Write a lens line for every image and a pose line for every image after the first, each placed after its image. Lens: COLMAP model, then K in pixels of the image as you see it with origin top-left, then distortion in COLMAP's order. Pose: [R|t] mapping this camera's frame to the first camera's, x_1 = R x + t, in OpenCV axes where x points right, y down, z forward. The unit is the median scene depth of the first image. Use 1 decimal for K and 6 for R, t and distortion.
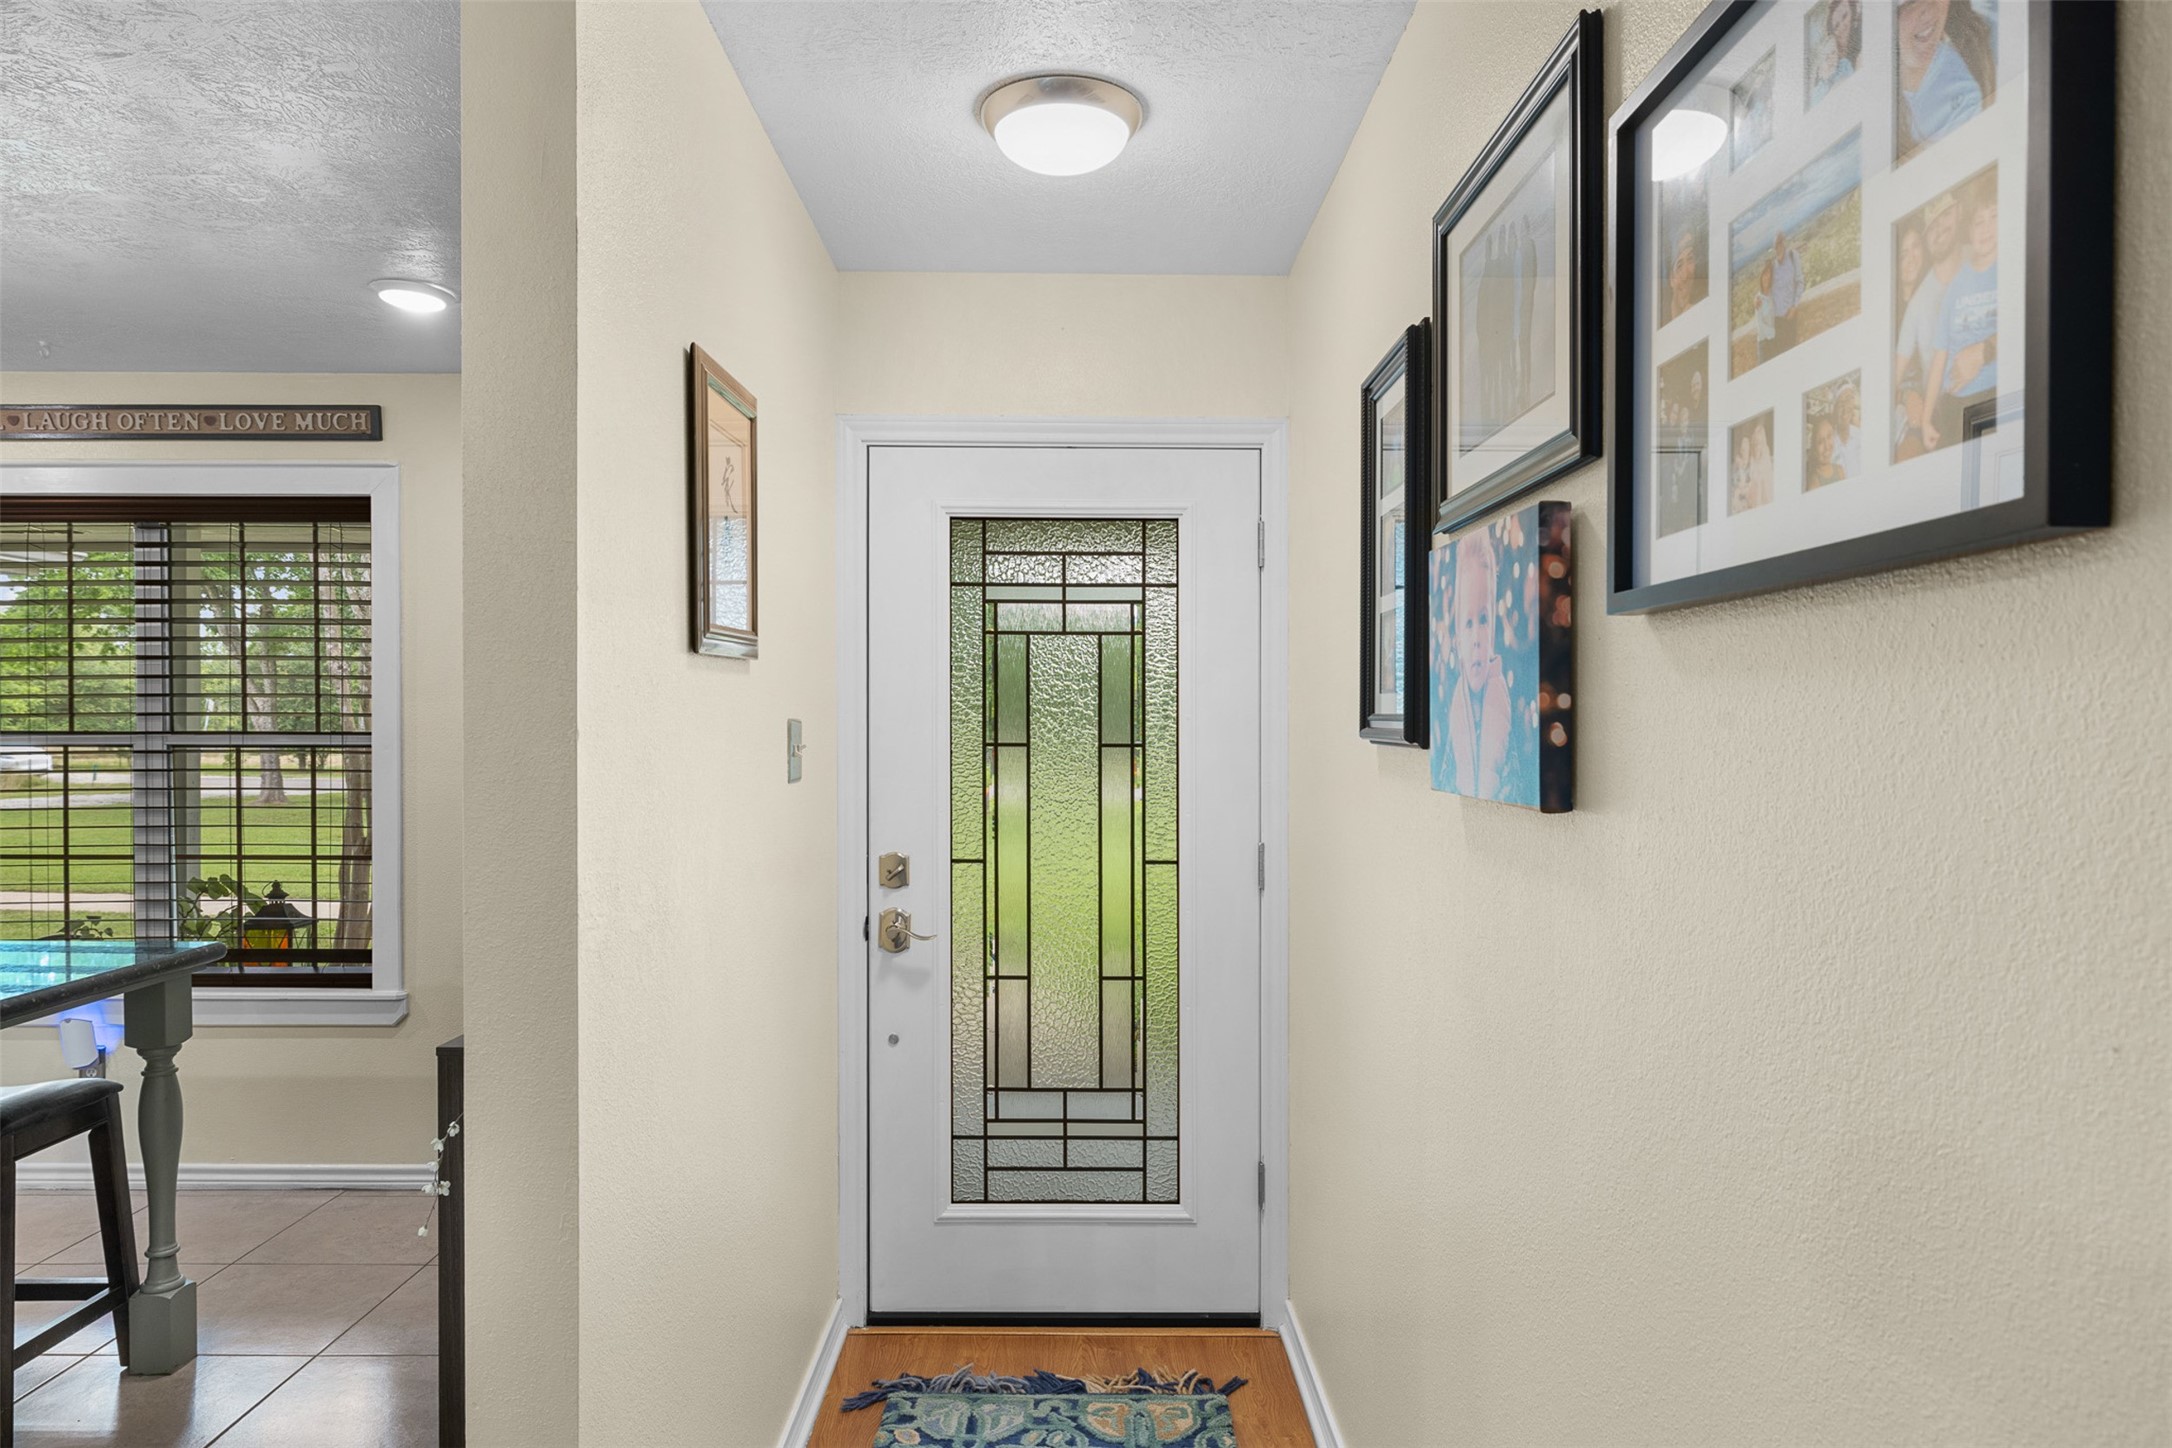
lens RADIAL K [[1350.1, 0, 1081.2], [0, 1350.1, 744.6], [0, 0, 1]] dist [-0.003757, 0.003323]
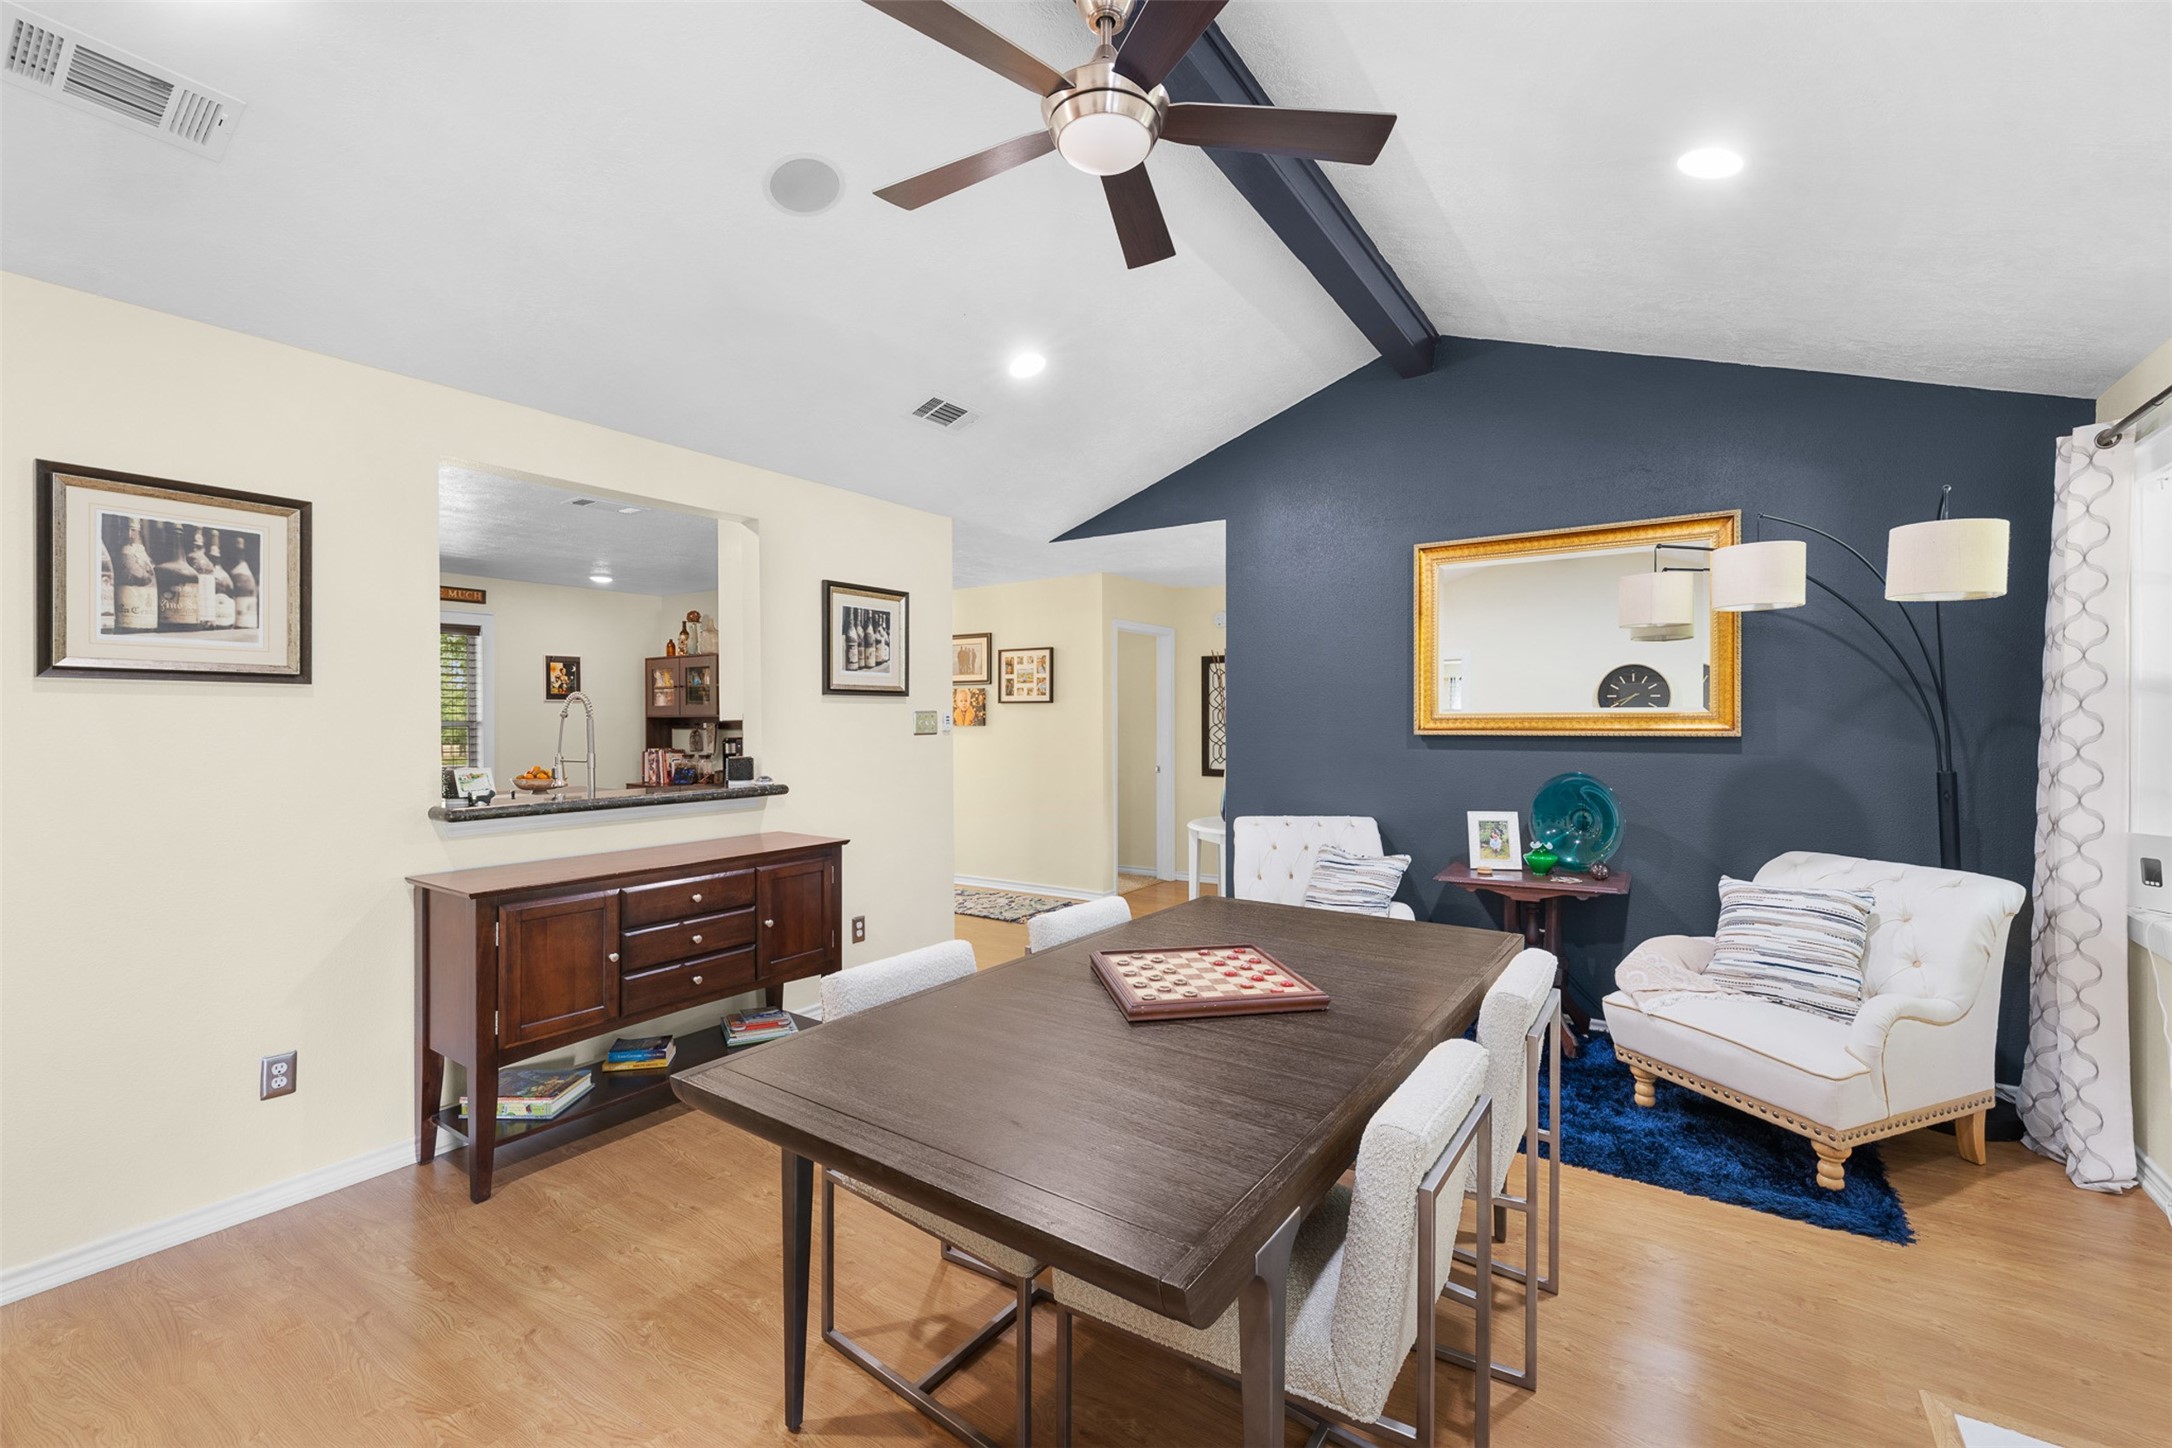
lens RADIAL K [[911.3, 0, 1084.2], [0, 911.3, 723.4], [0, 0, 1]] dist [-0.002257, 0.000809]
pose [[0.578759, -0.002160, 0.815496, -1.599705], [0.014223, 0.999871, -0.007445, 0.033030], [-0.815375, 0.015908, 0.578715, -1.131535]]
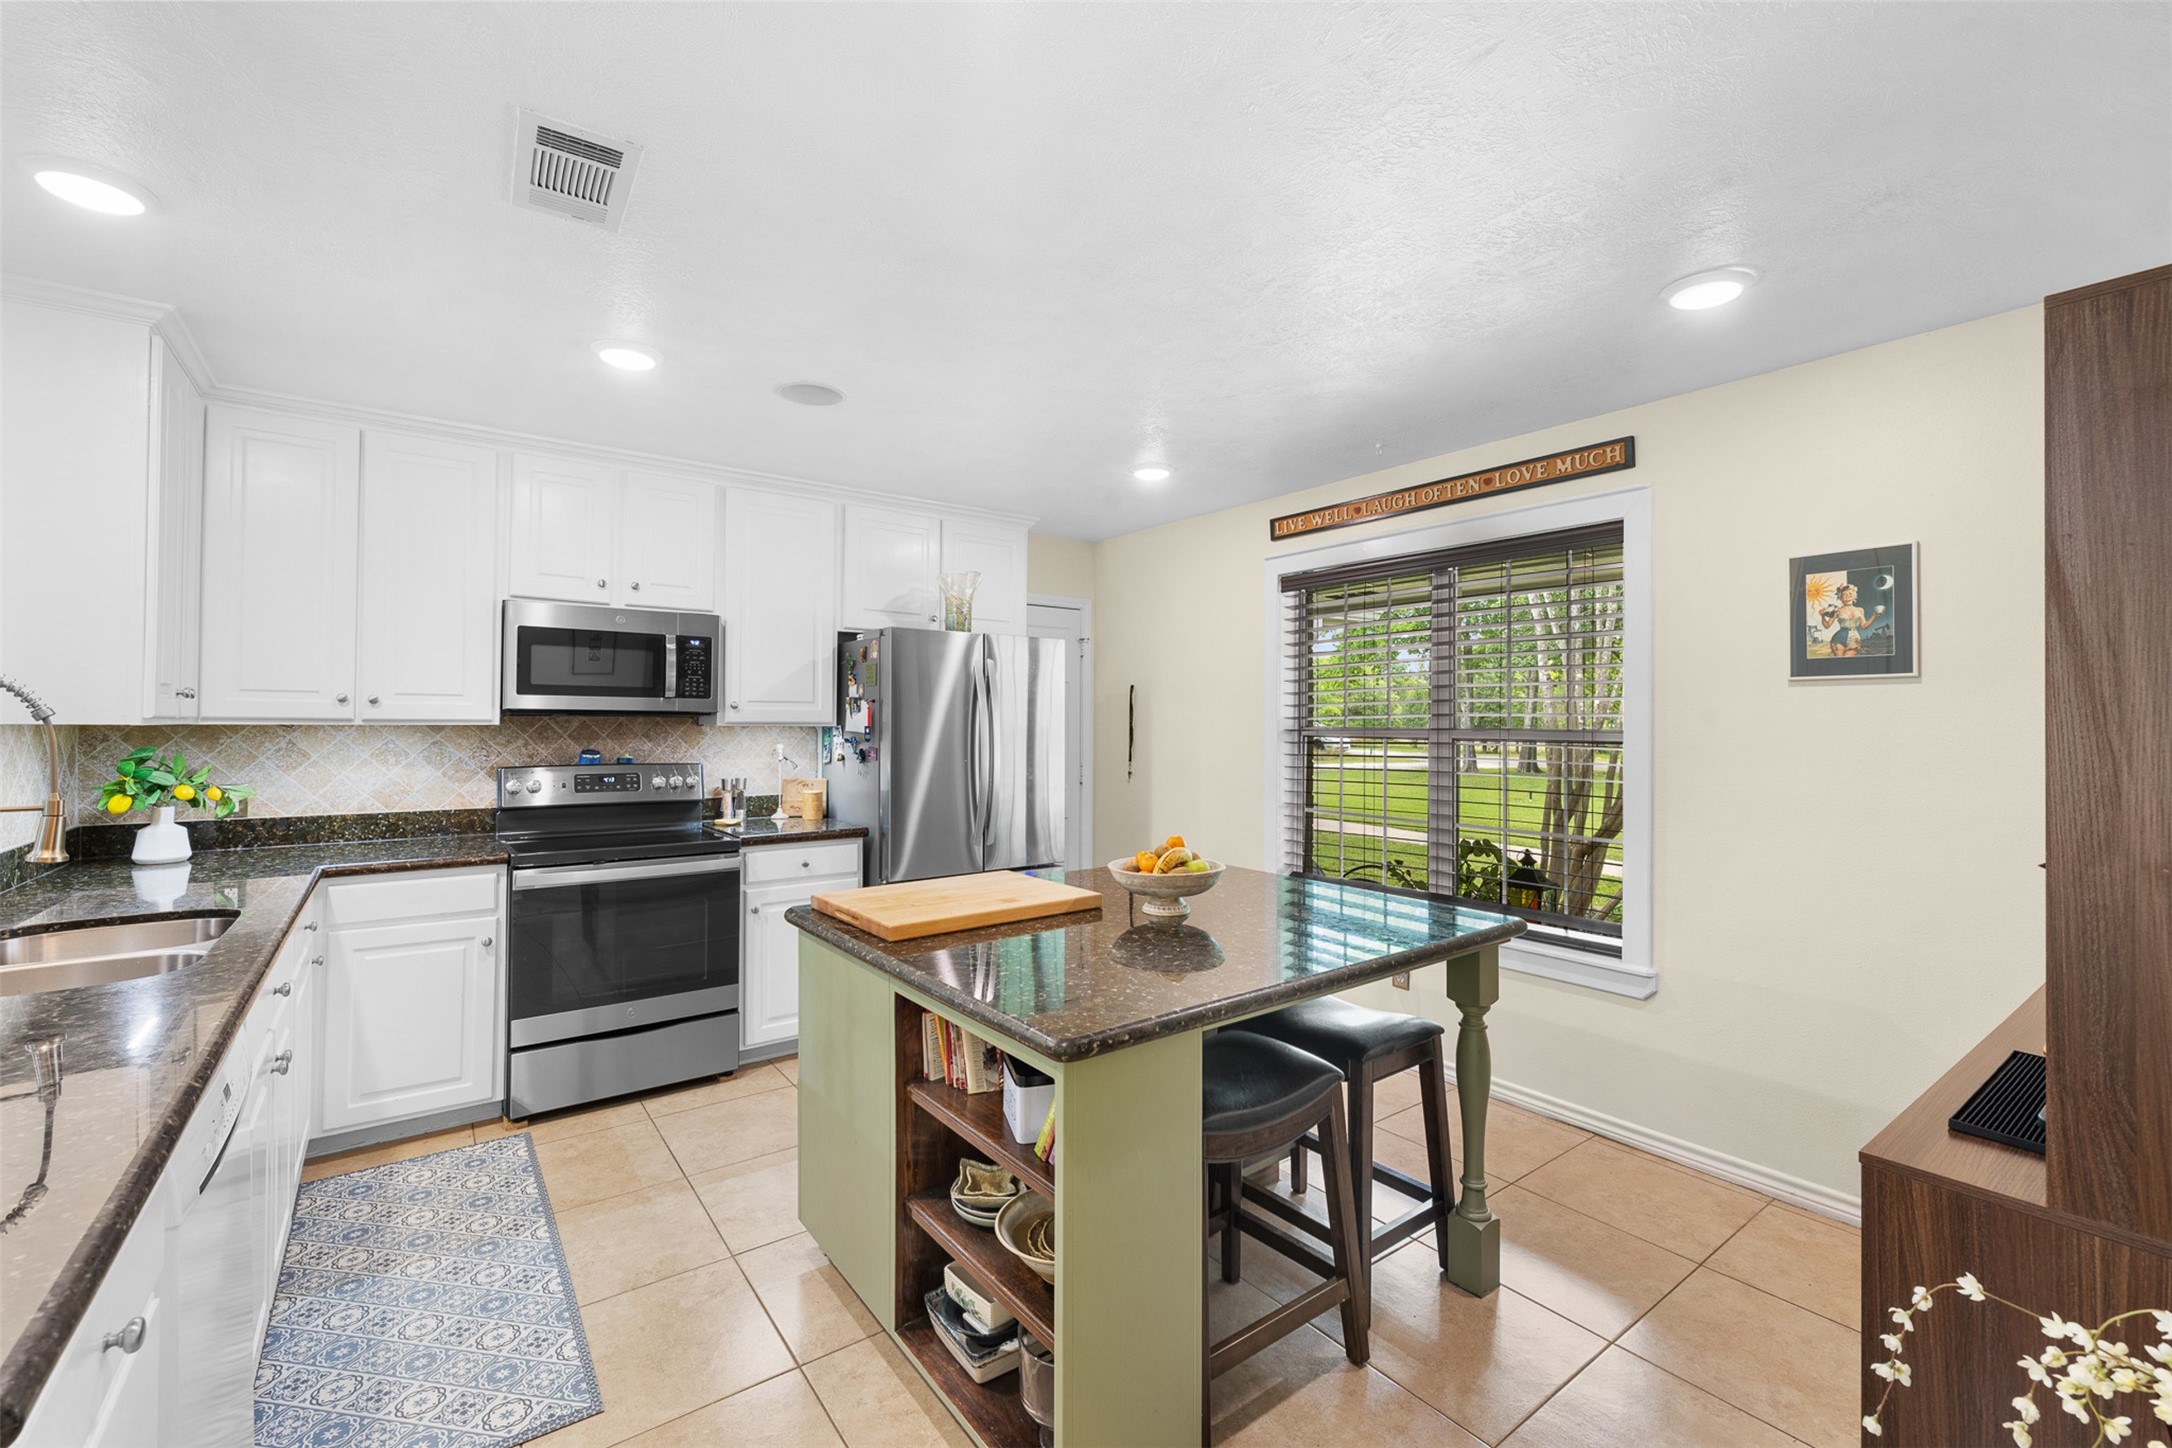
lens RADIAL K [[911.3, 0, 1084.6], [0, 911.3, 712.9], [0, 0, 1]] dist [-0.002257, 0.000809]
pose [[0.595296, -0.006773, -0.803478, -0.239677], [-0.013805, 0.999731, -0.018655, -0.004535], [0.803388, 0.022197, 0.595042, 0.250576]]
